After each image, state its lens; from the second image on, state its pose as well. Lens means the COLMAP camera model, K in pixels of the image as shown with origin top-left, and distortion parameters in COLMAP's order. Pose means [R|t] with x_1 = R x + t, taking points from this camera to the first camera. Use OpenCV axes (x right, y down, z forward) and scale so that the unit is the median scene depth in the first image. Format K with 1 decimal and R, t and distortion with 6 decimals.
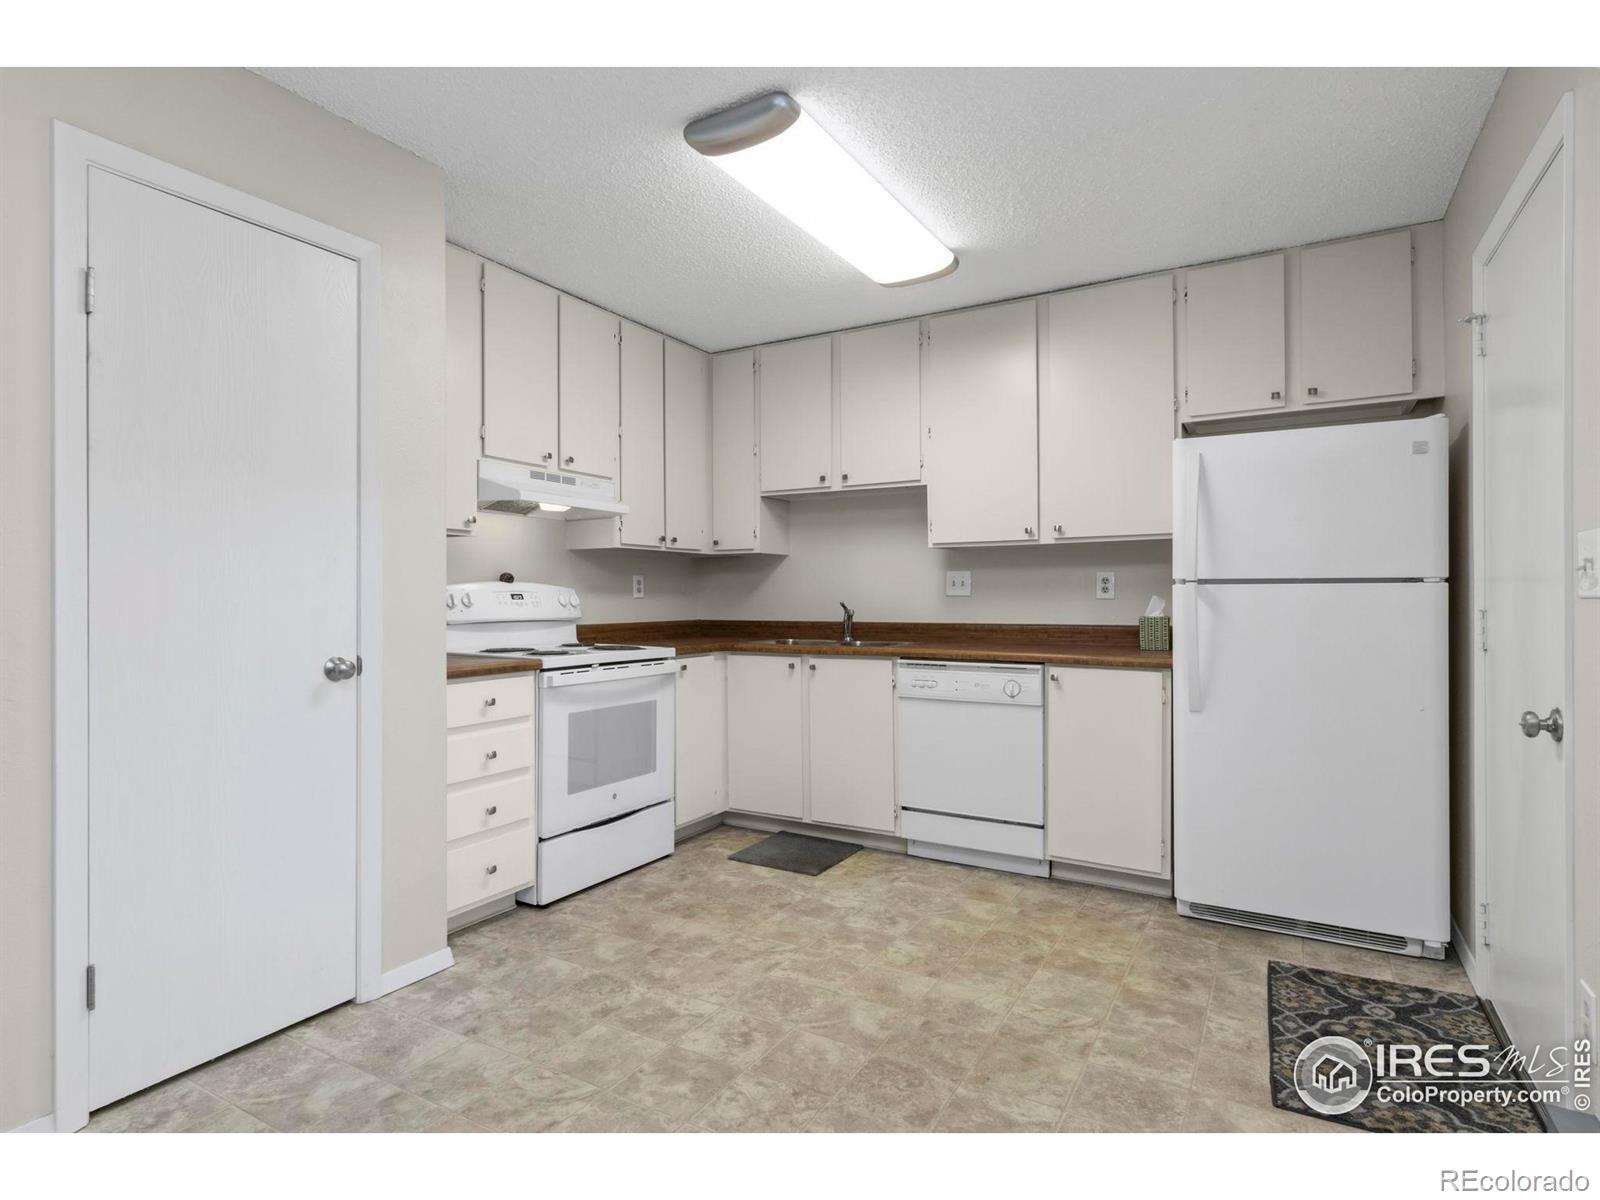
lens RADIAL K [[845.7, 0, 800.0], [0, 845.7, 600.0], [0, 0, 1]] dist [0.022294, 0.000081]
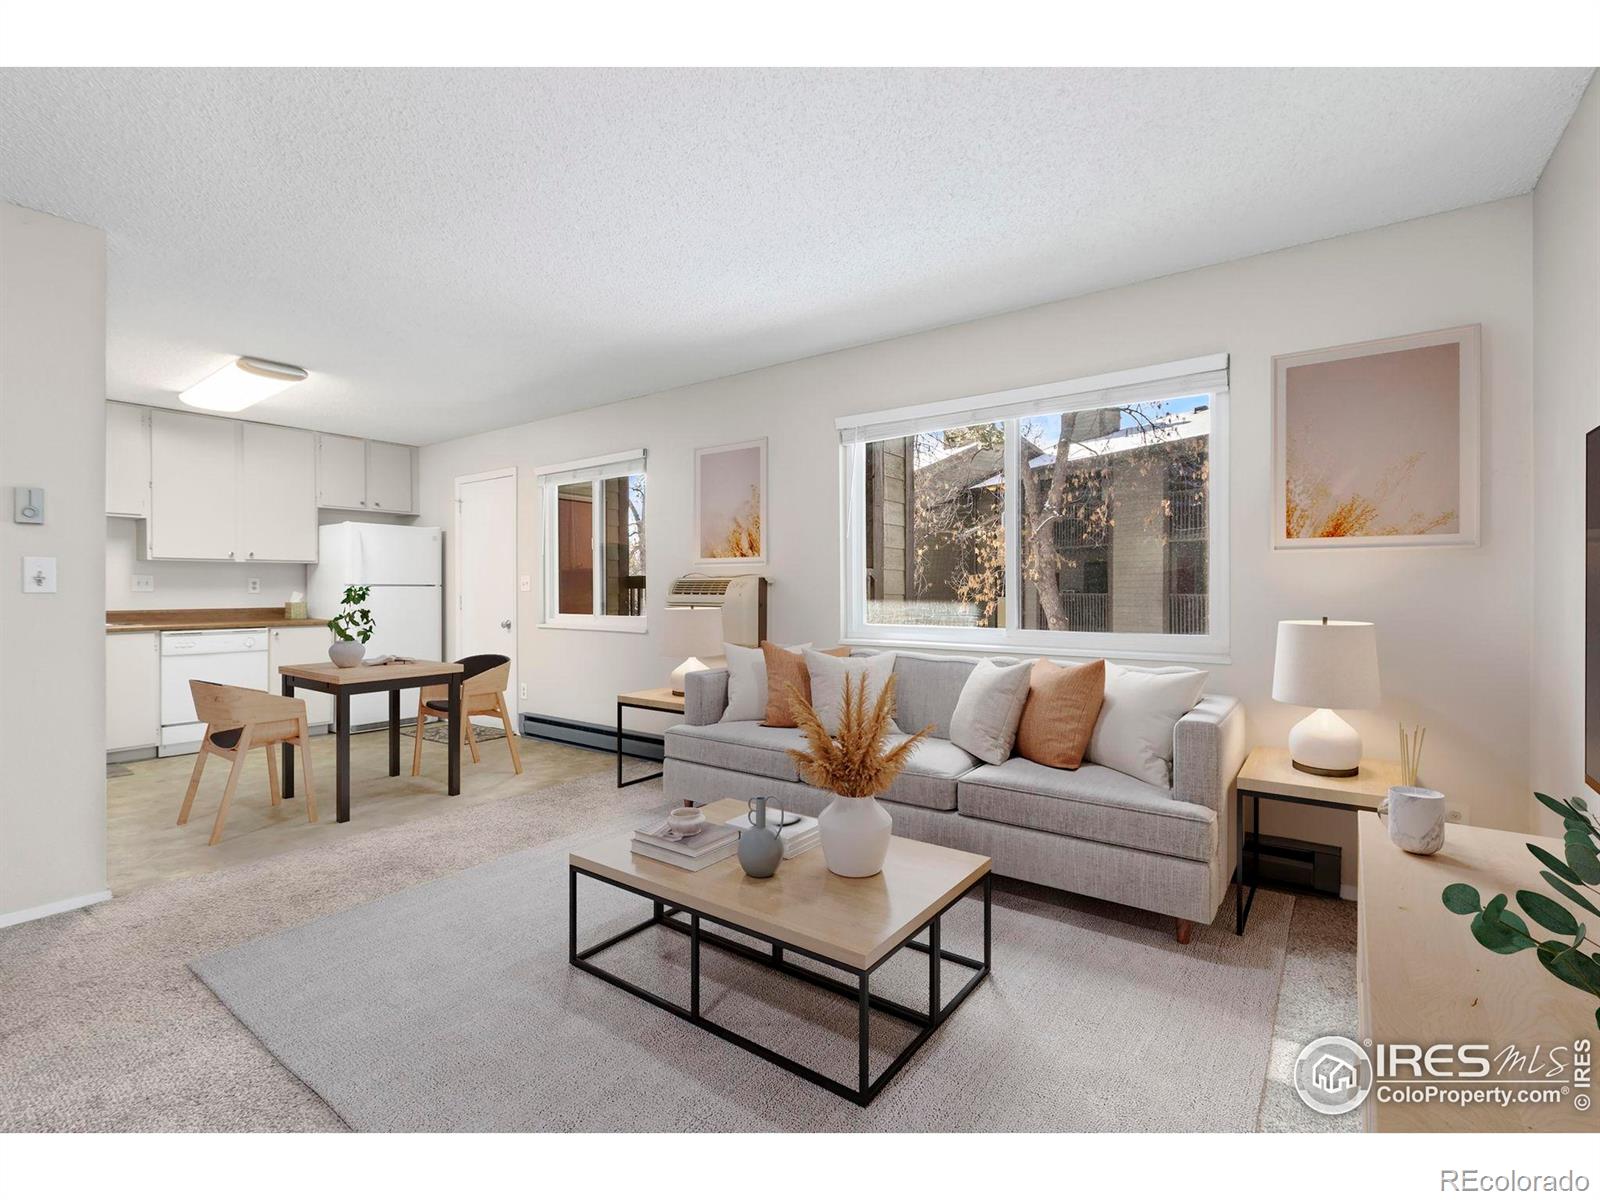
lens RADIAL K [[732.7, 0, 795.1], [0, 732.7, 592.0], [0, 0, 1]] dist [0.002121, 0.000440]
pose [[0.121357, 0.000933, 0.992609, -1.157735], [0.008065, 0.999966, -0.001926, 0.009005], [-0.992576, 0.008239, 0.121345, -0.351295]]
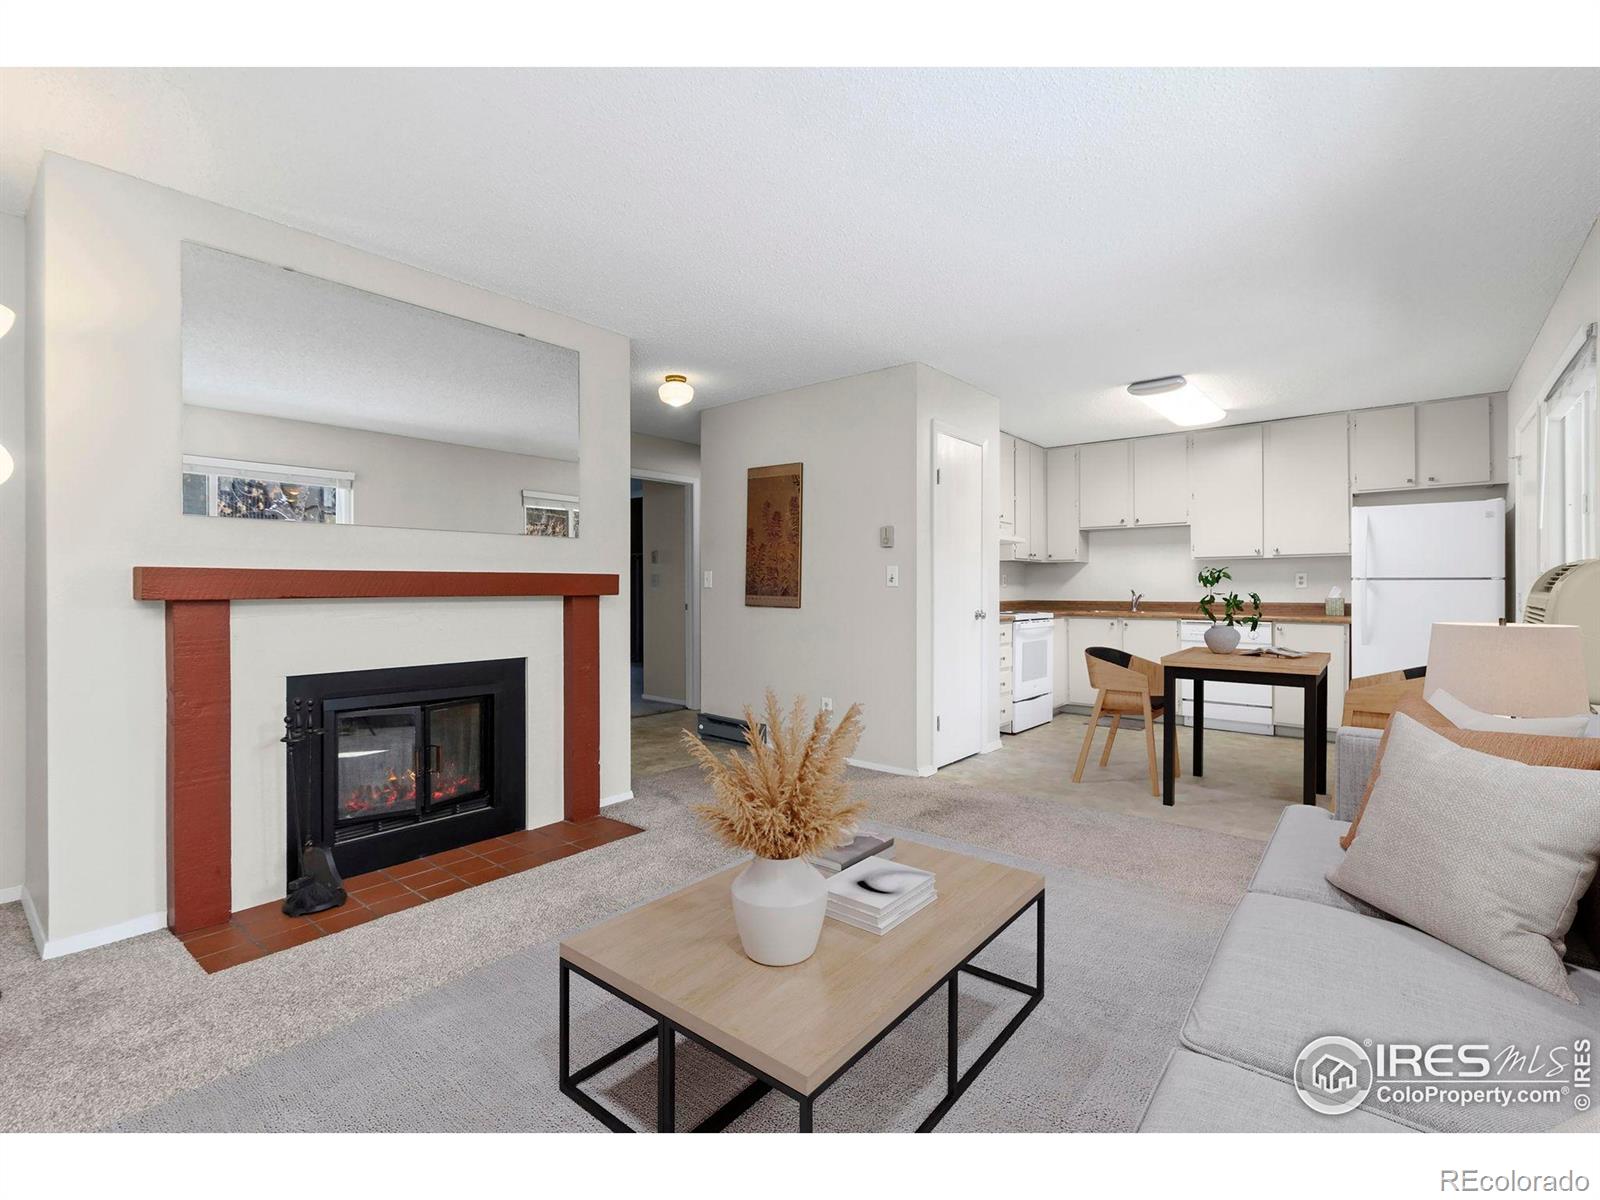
lens RADIAL K [[732.7, 0, 795.1], [0, 732.7, 592.0], [0, 0, 1]] dist [0.002121, 0.000440]
pose [[0.985001, 0.004171, -0.172498, -0.474366], [-0.004179, 0.999991, 0.000321, 0.012027], [0.172498, 0.000404, 0.985010, -0.790227]]
